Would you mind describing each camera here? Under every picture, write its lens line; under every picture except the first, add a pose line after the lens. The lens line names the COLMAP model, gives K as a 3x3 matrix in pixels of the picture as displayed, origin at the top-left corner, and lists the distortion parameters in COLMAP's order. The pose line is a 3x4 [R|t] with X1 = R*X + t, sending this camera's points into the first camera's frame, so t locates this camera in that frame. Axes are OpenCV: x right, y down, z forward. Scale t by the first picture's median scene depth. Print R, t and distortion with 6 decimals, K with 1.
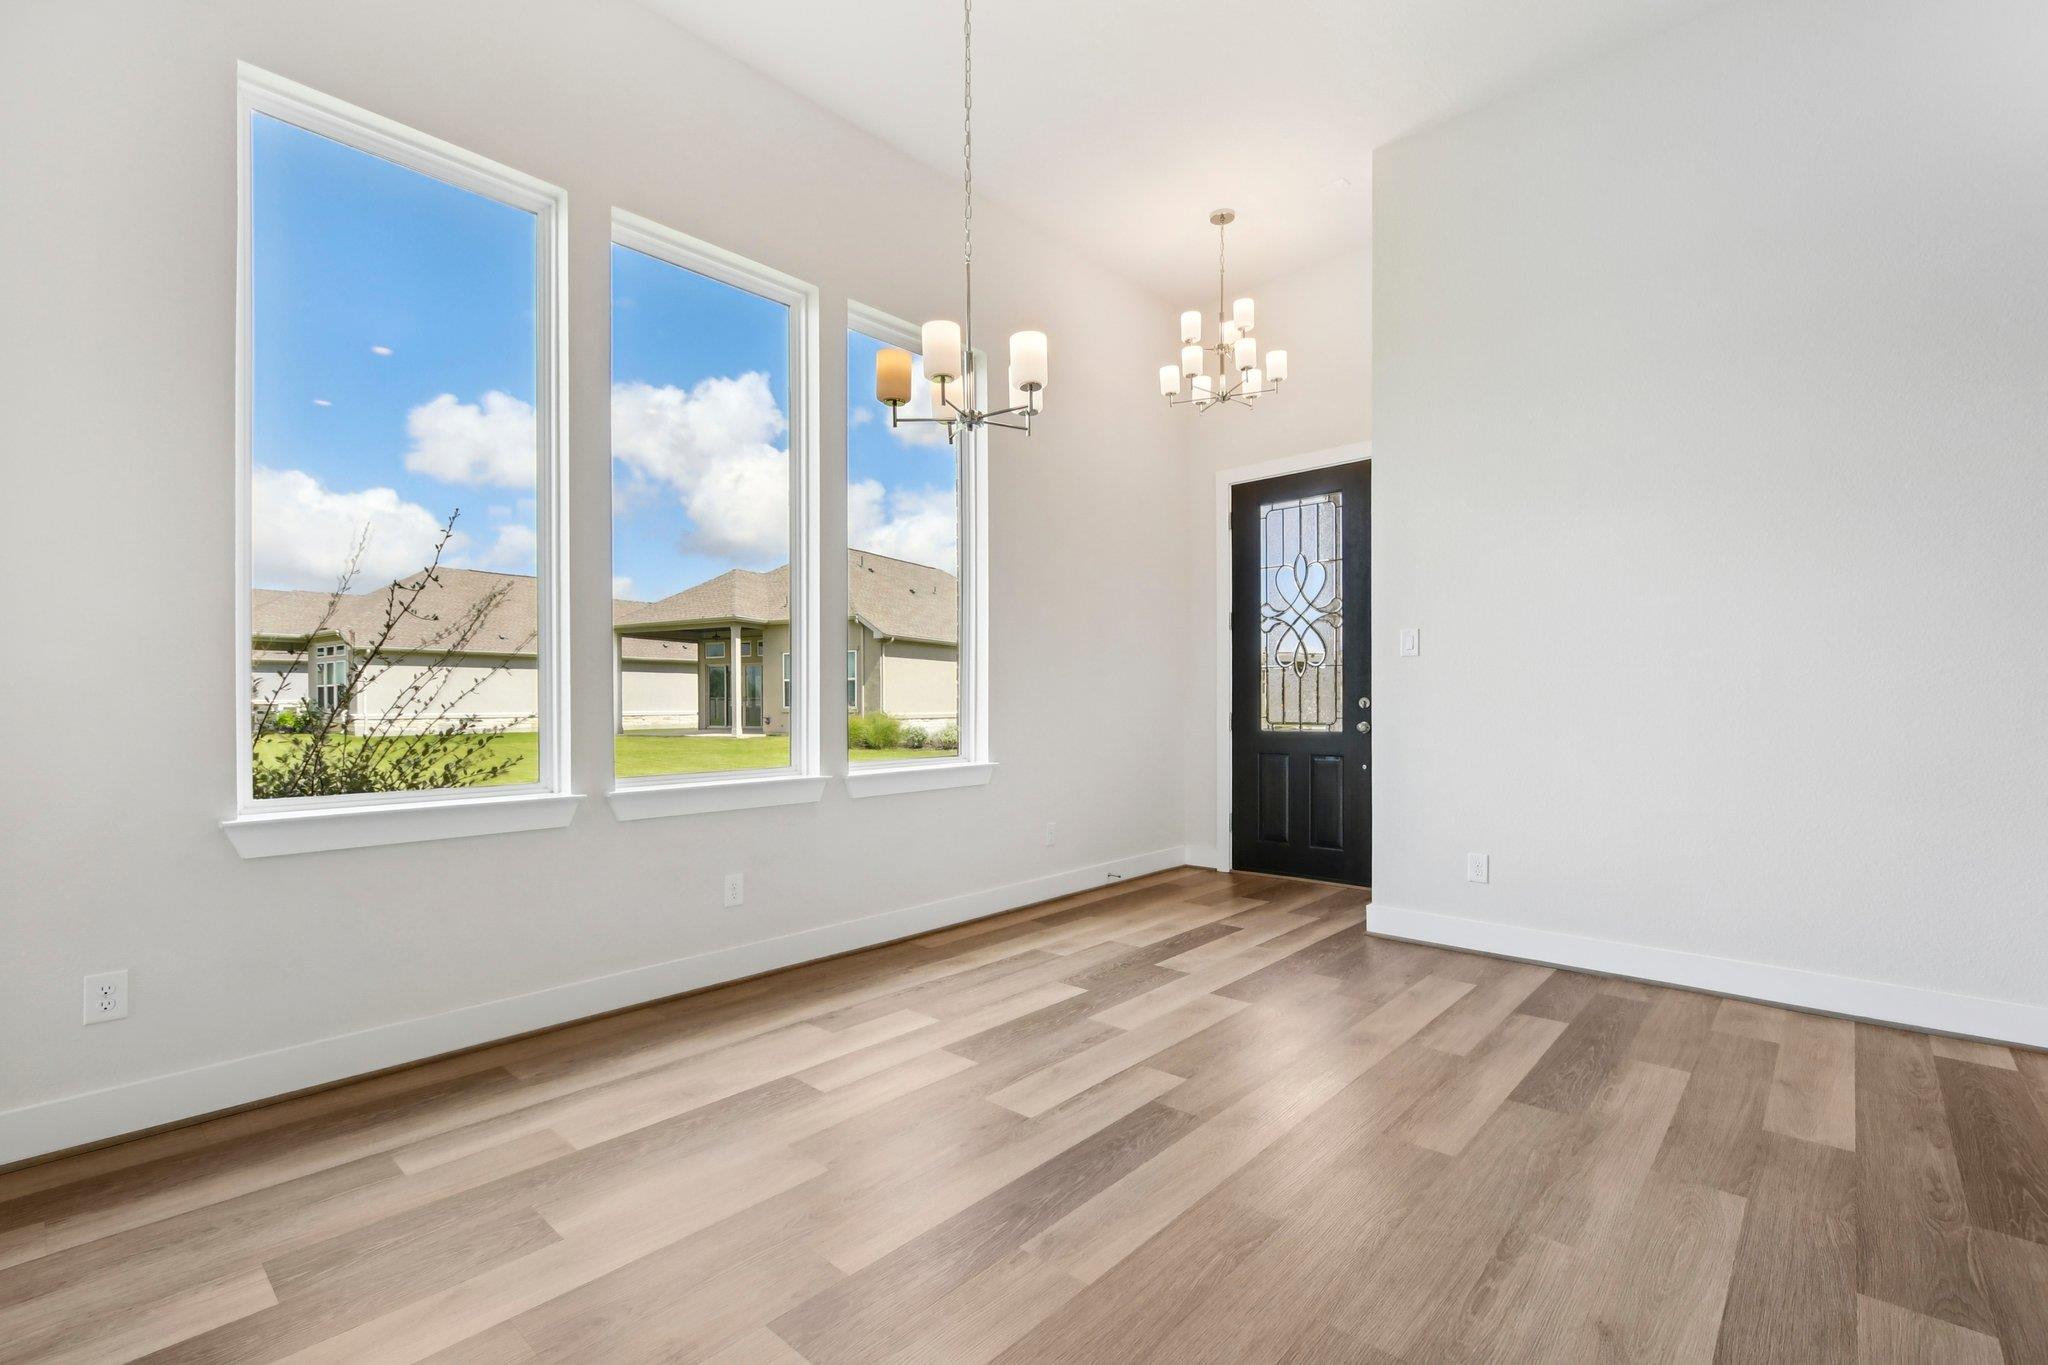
lens RADIAL K [[901.2, 0, 997.7], [0, 901.2, 686.4], [0, 0, 1]] dist [0.000576, -0.003534]
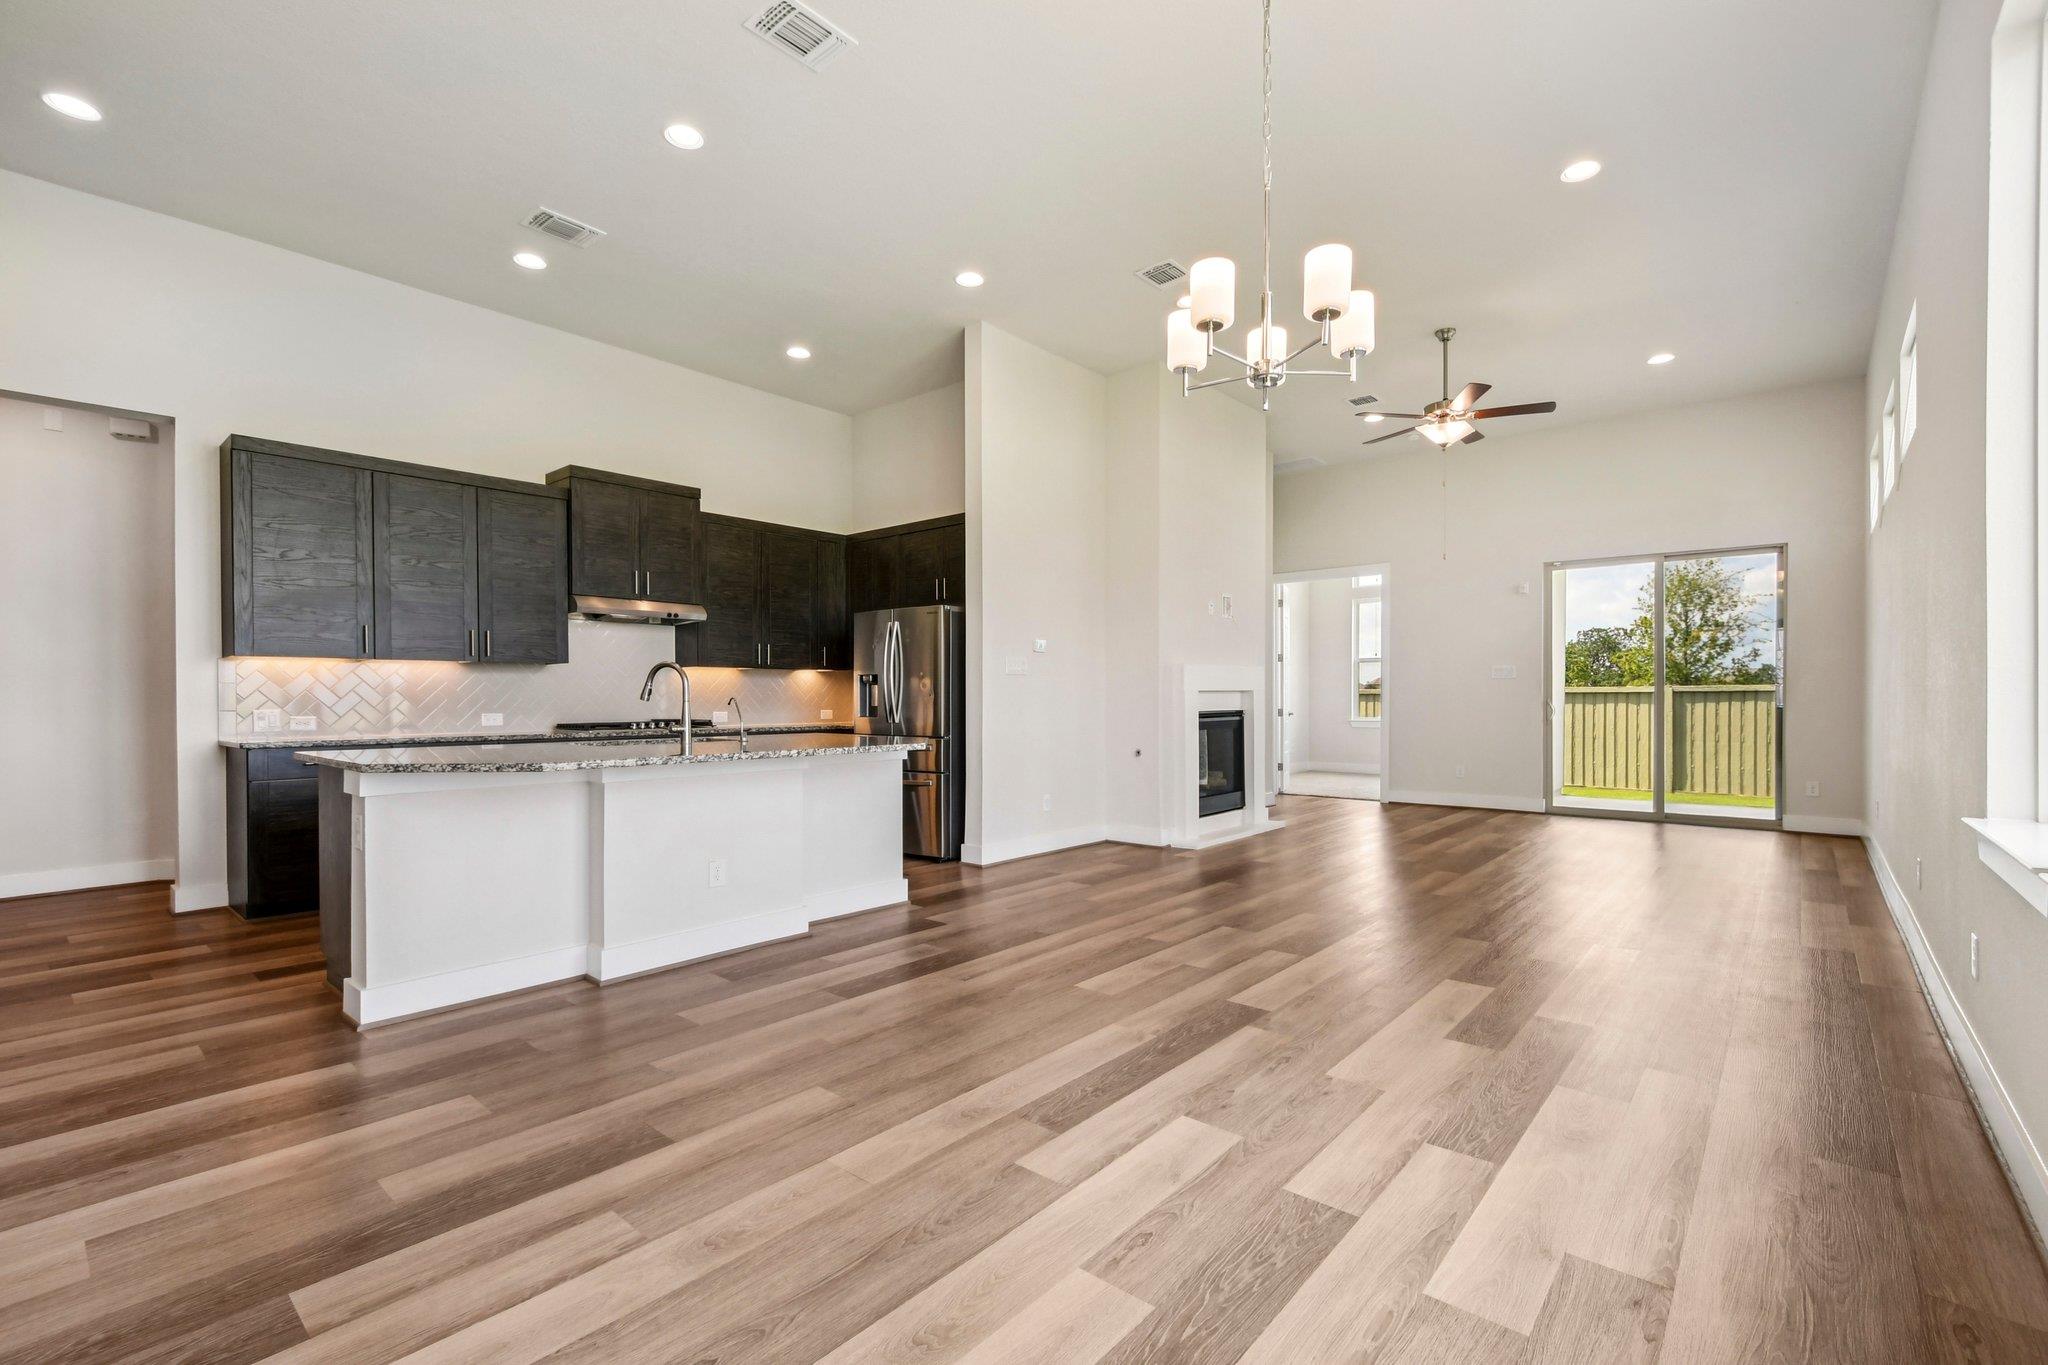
lens RADIAL K [[901.2, 0, 1036.4], [0, 901.2, 707.5], [0, 0, 1]] dist [0.000576, -0.003534]
pose [[-0.998063, 0.008797, -0.061590, 0.169979], [0.009075, 0.999950, -0.004237, 0.015689], [0.061550, -0.004788, -0.998093, 1.311590]]
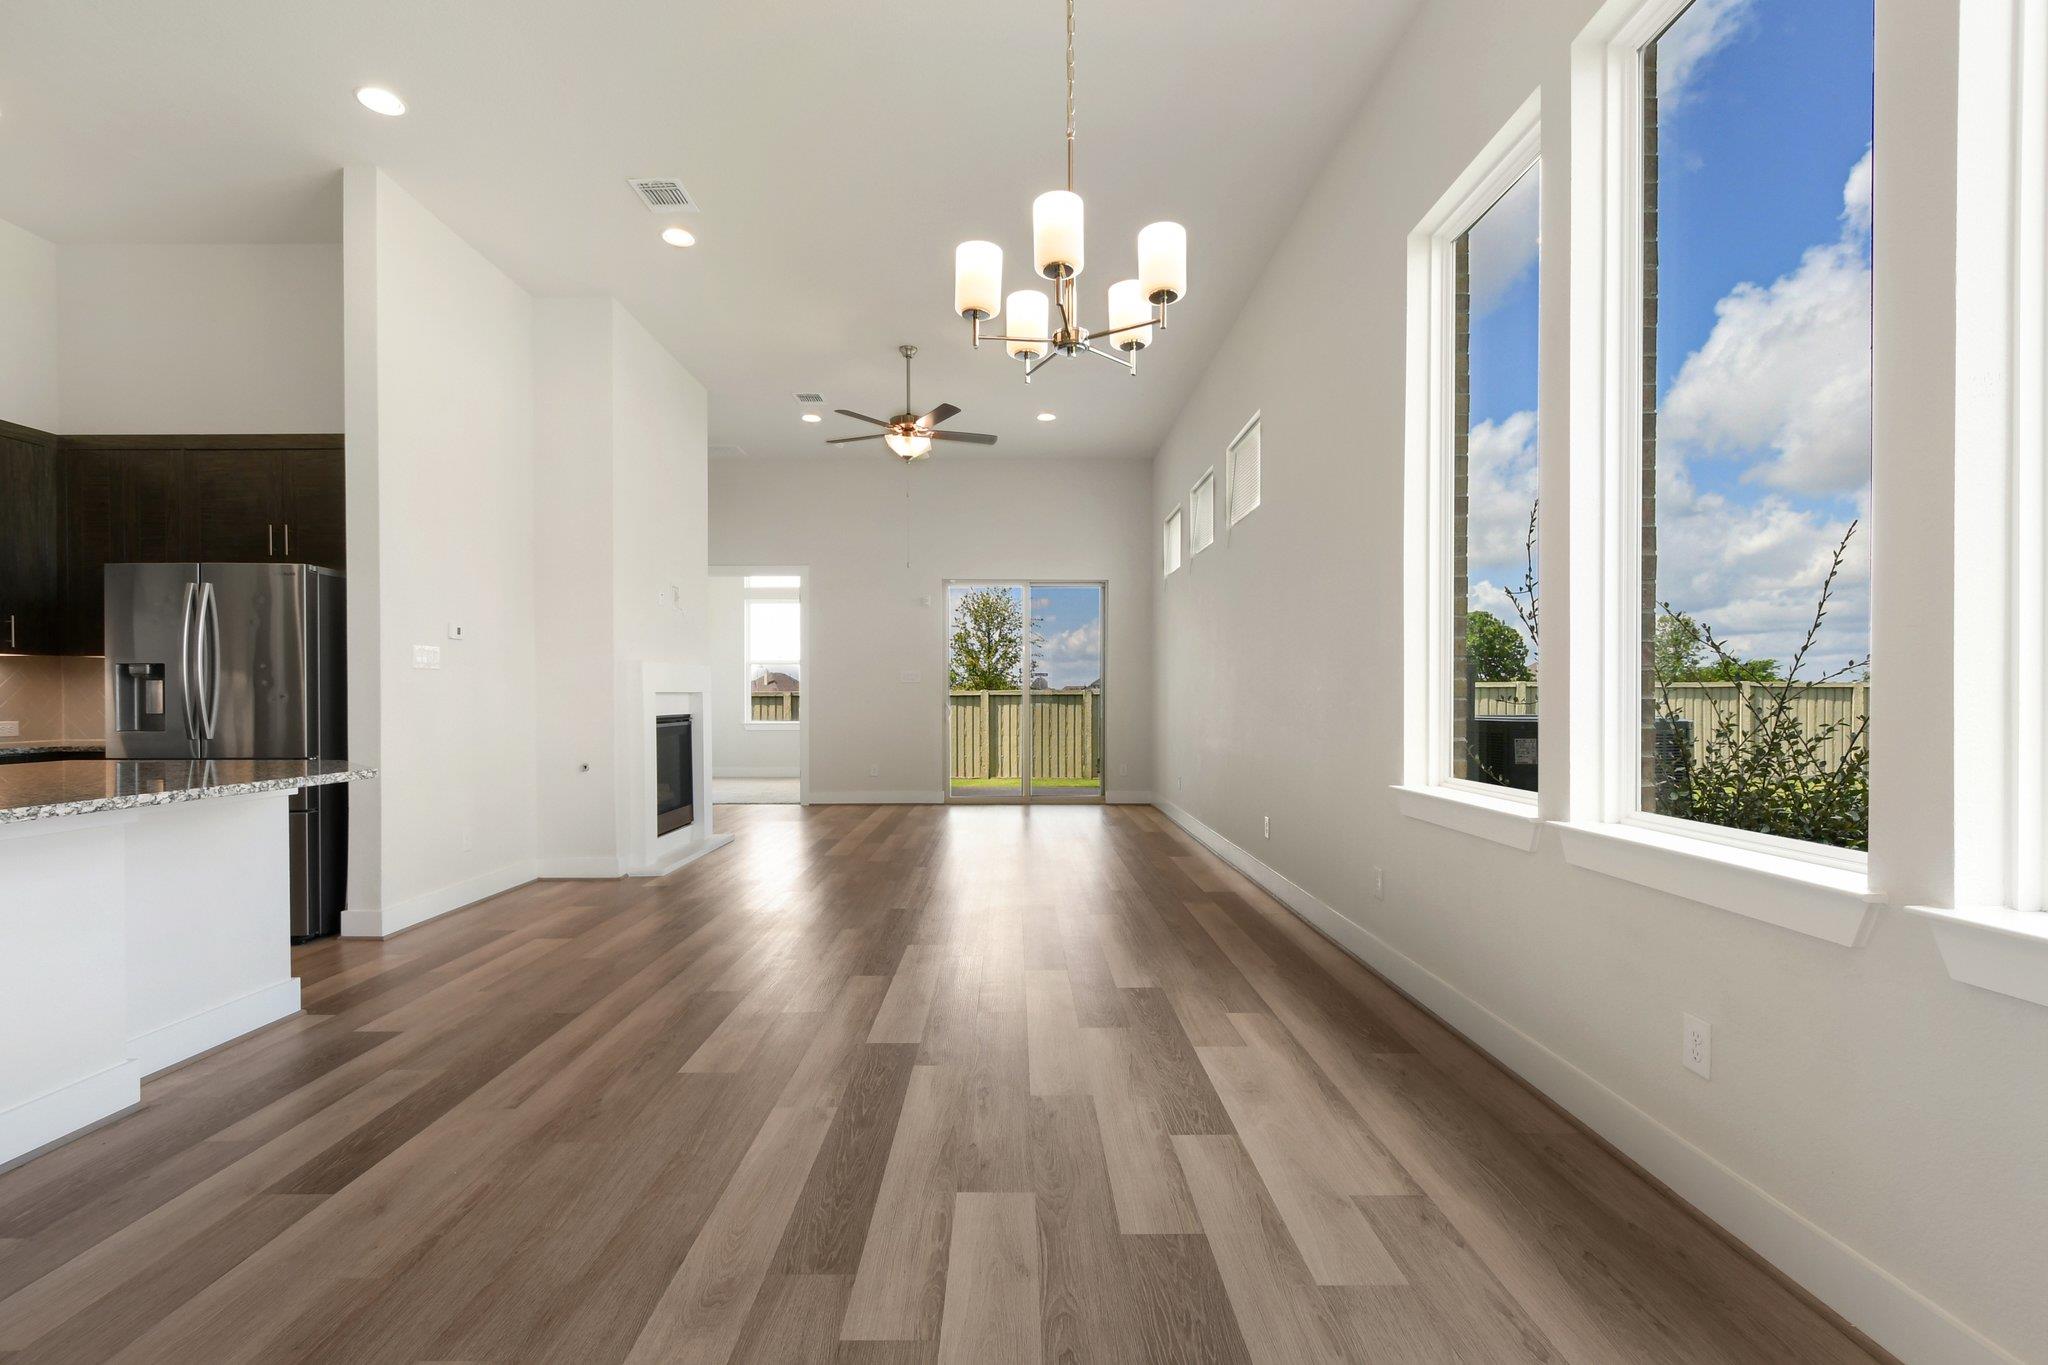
lens RADIAL K [[901.2, 0, 1023.5], [0, 901.2, 722.1], [0, 0, 1]] dist [0.000576, -0.003534]
pose [[-0.713578, 0.024239, -0.700156, 0.383879], [0.015156, 0.999701, 0.019163, 0.008094], [0.700411, 0.003063, -0.713733, 1.087671]]
